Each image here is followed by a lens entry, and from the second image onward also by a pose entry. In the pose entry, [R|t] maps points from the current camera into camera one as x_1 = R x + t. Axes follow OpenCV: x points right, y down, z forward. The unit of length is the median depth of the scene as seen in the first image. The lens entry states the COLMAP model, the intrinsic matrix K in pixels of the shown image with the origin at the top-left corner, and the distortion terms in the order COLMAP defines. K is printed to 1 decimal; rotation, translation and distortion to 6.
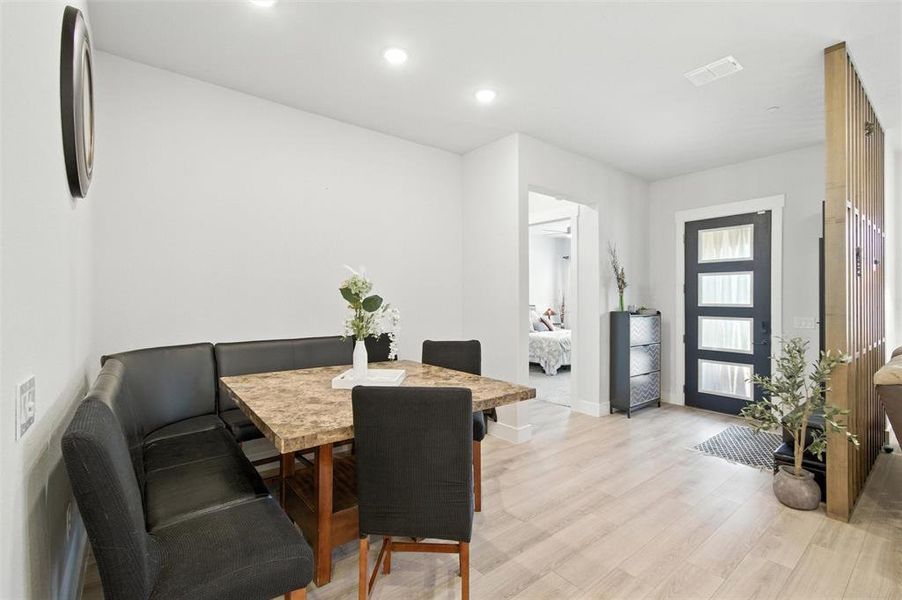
lens RADIAL K [[403.4, 0, 451.0], [0, 403.4, 300.0], [0, 0, 1]] dist [0.000388, 0.001119]
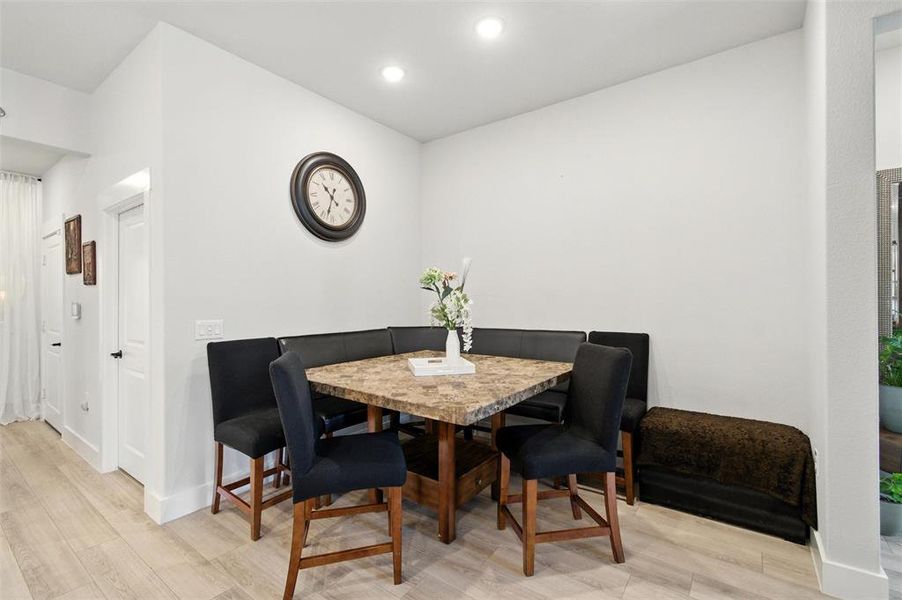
lens RADIAL K [[397.4, 0, 451.0], [0, 397.4, 300.0], [0, 0, 1]] dist [0.000722, 0.000333]
pose [[0.268193, 0.000794, -0.963365, 0.628242], [0.006469, 0.999976, 0.002625, 0.014649], [0.963343, -0.006936, 0.268182, 0.580958]]
